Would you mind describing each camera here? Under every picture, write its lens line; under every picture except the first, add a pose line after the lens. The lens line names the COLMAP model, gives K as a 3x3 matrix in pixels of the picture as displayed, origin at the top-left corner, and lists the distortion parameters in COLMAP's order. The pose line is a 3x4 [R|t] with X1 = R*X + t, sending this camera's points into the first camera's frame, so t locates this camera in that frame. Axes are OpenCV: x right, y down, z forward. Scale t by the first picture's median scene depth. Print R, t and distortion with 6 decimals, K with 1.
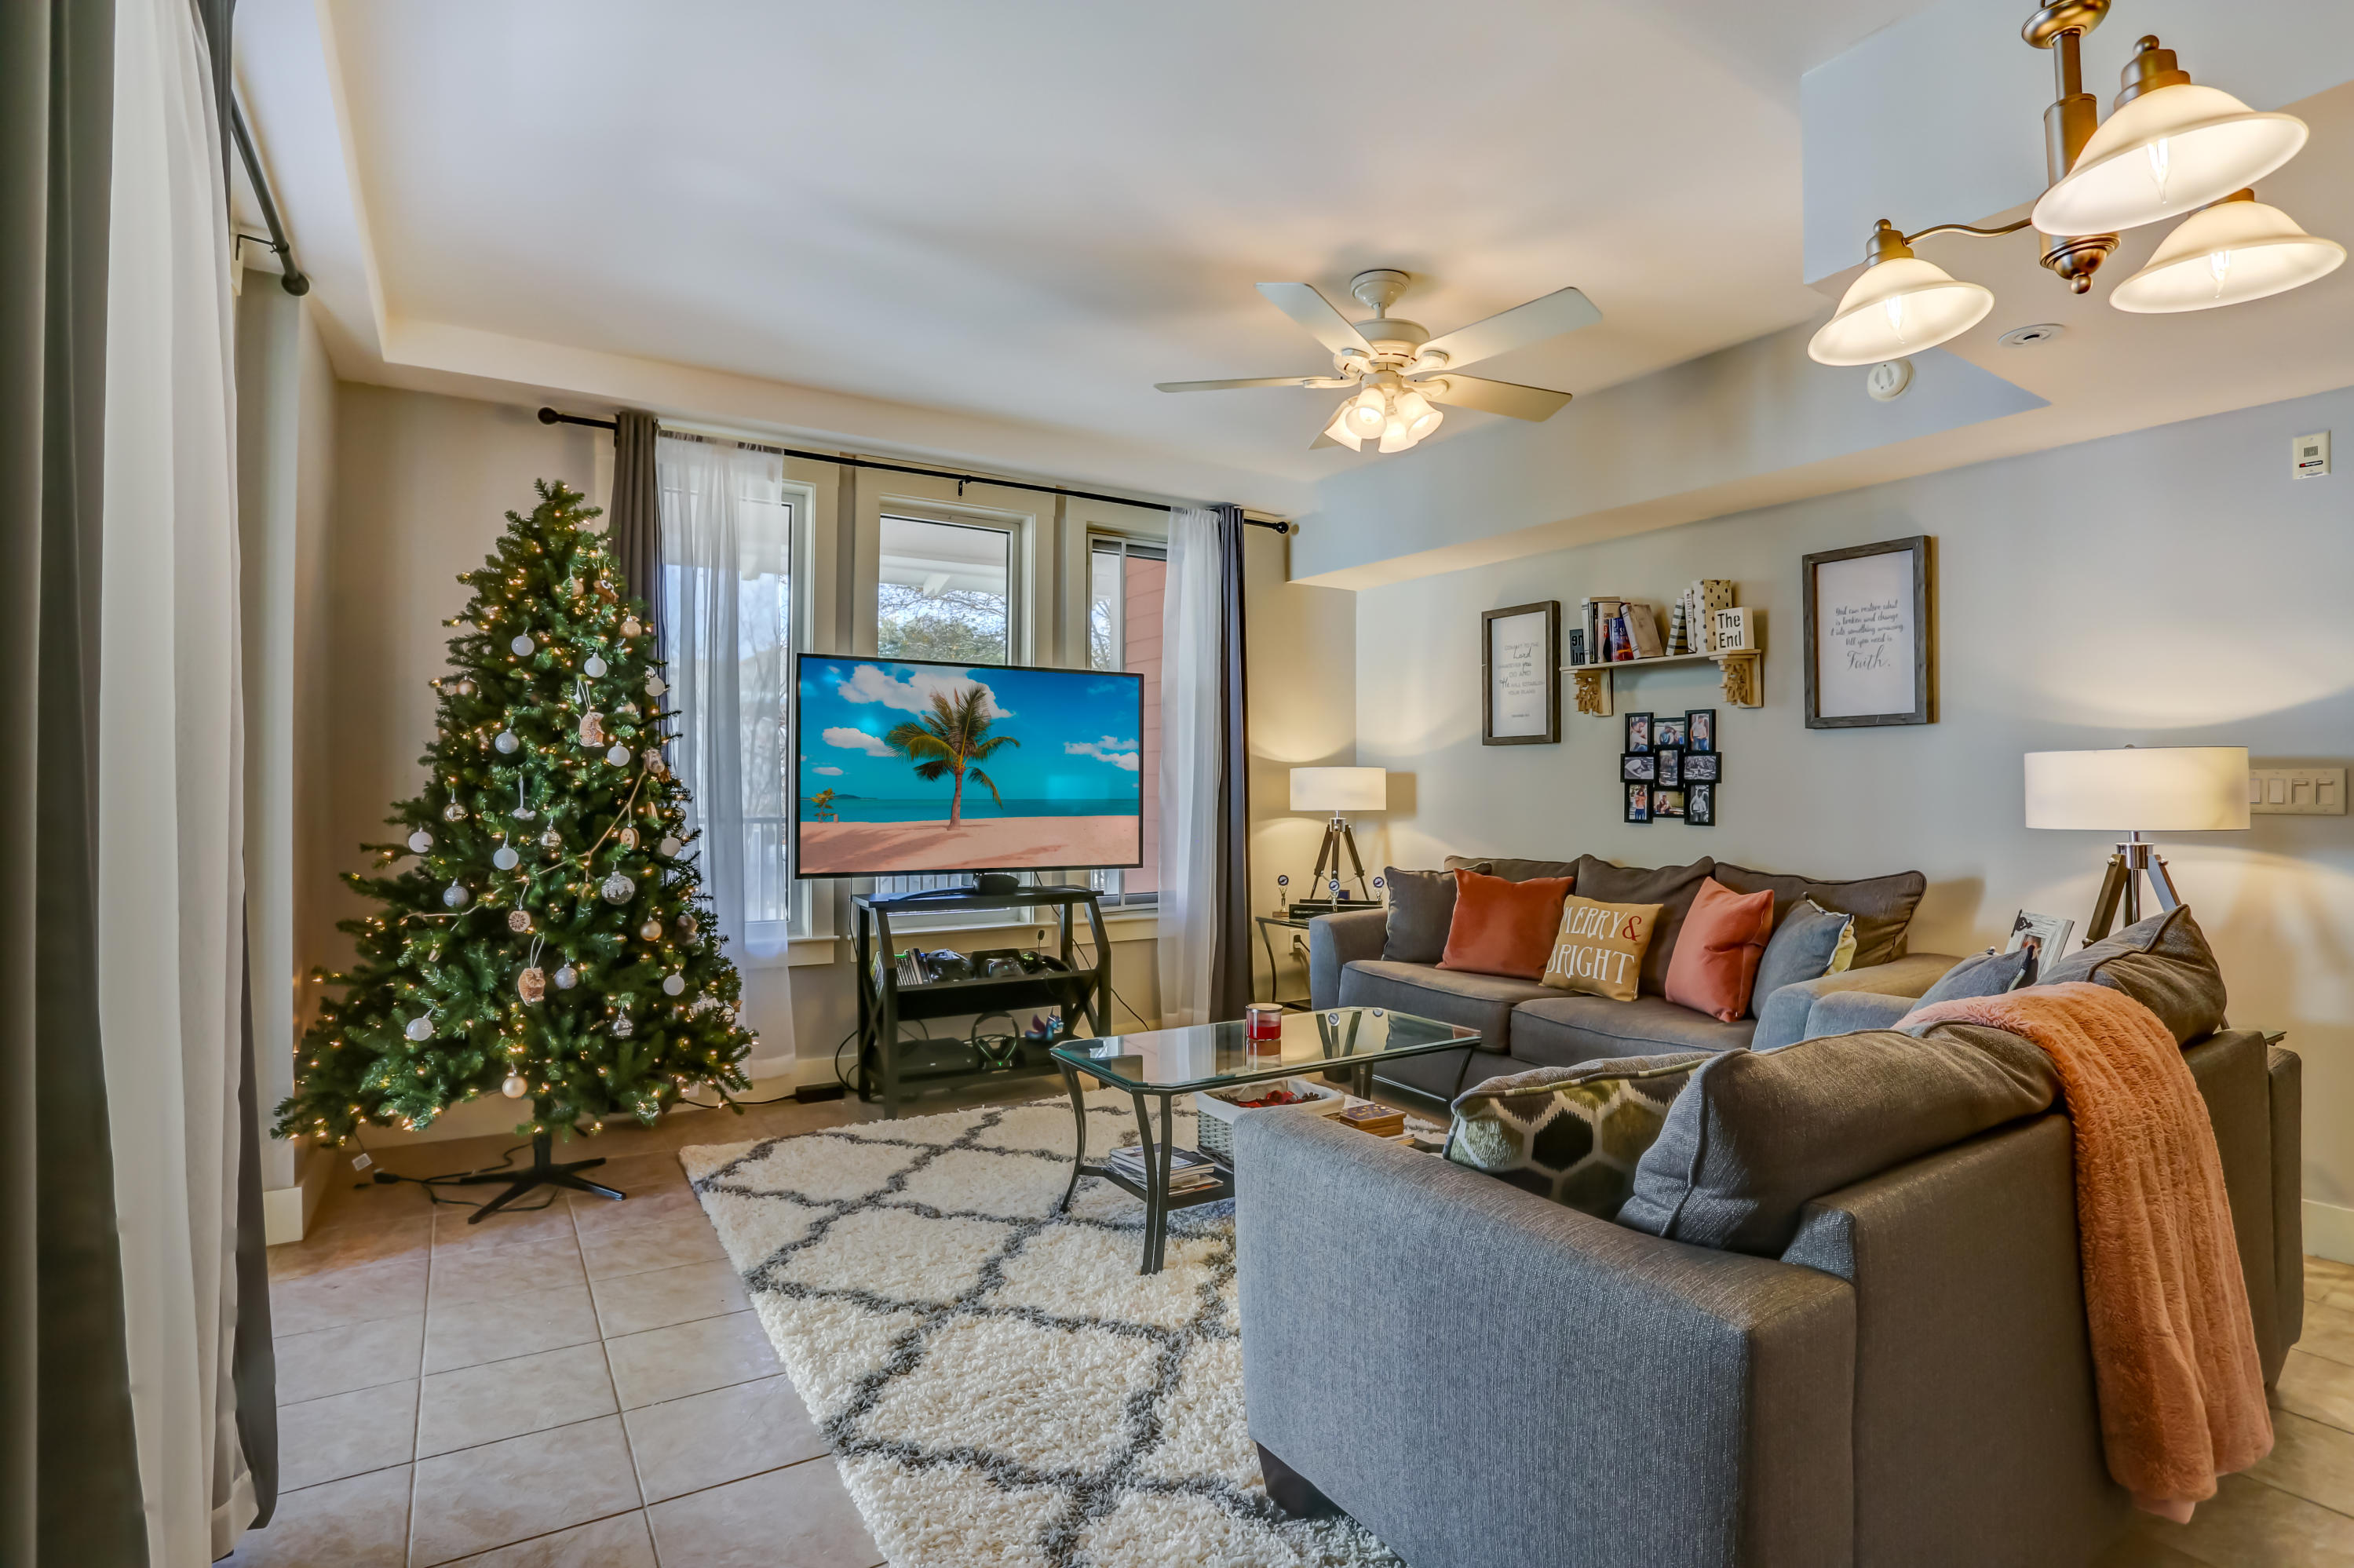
lens RADIAL K [[1147.6, 0, 1187.3], [0, 1147.6, 773.8], [0, 0, 1]] dist [-0.077240, 0.032792]
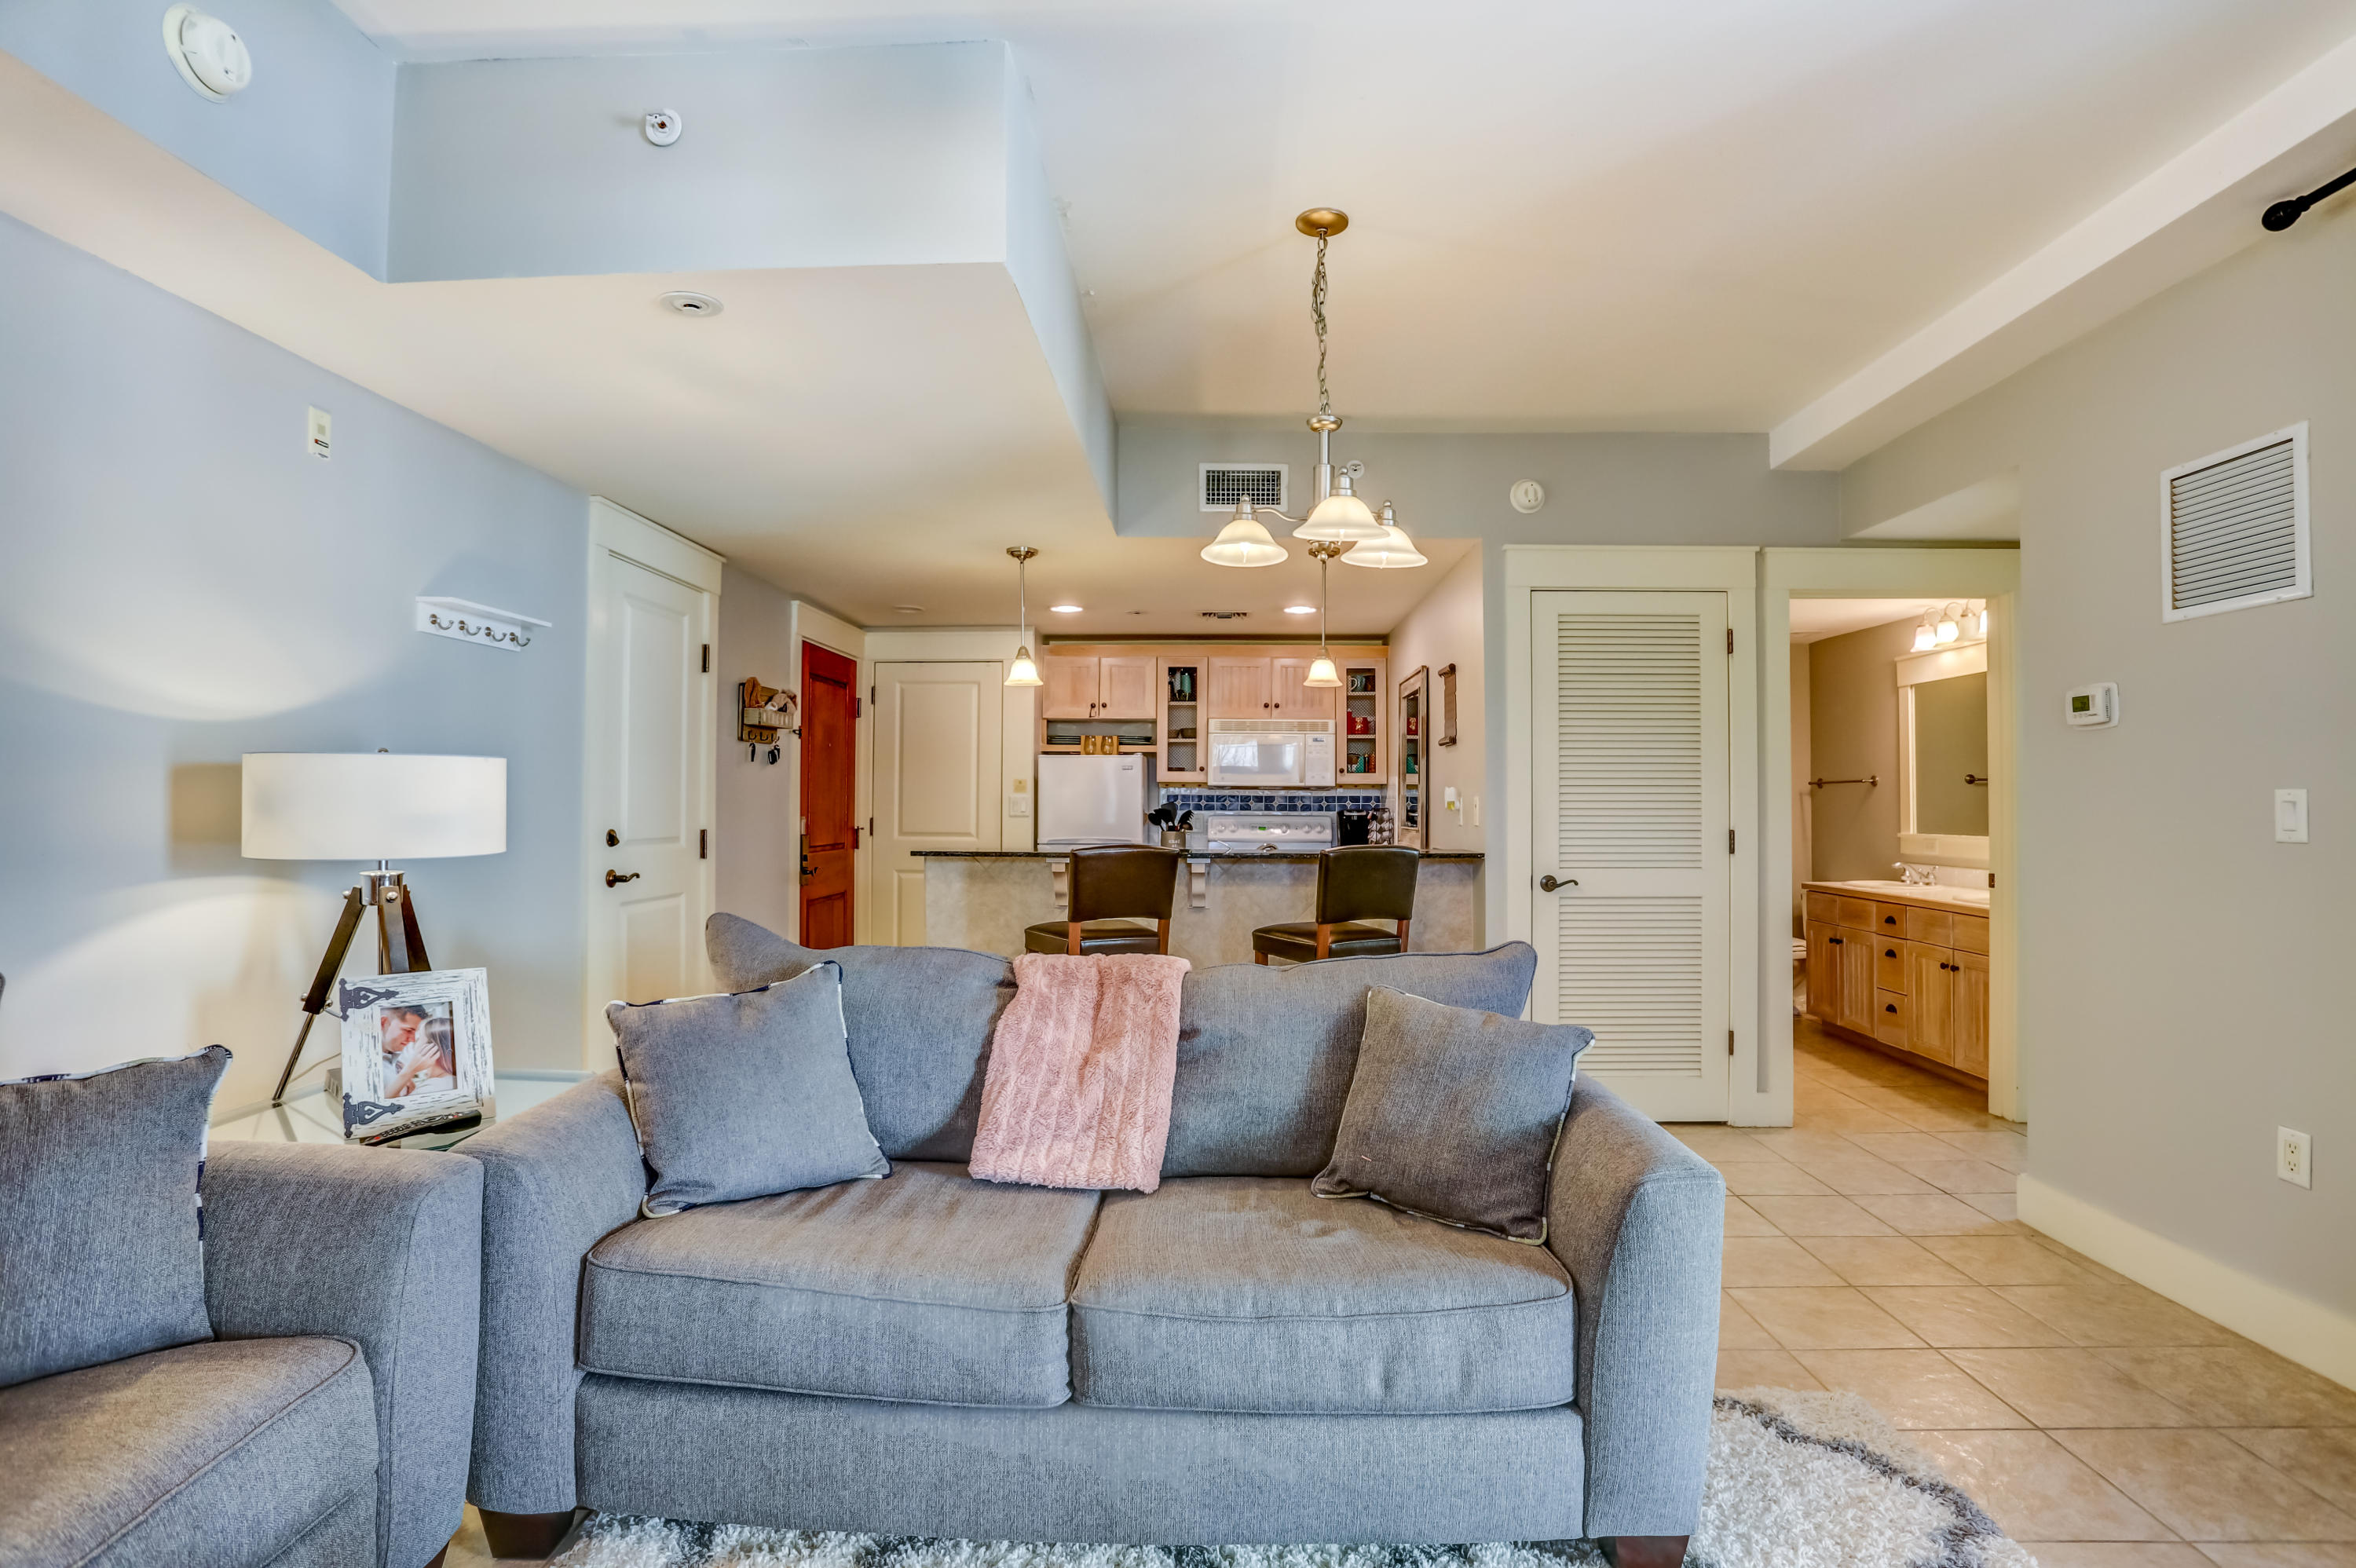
lens RADIAL K [[1148.6, 0, 1188.3], [0, 1148.6, 773.8], [0, 0, 1]] dist [-0.077240, 0.032792]
pose [[-0.822612, 0.008185, 0.568545, -0.052890], [-0.013495, 0.999334, -0.033912, 0.007642], [-0.568444, -0.035569, -0.821953, 0.884963]]
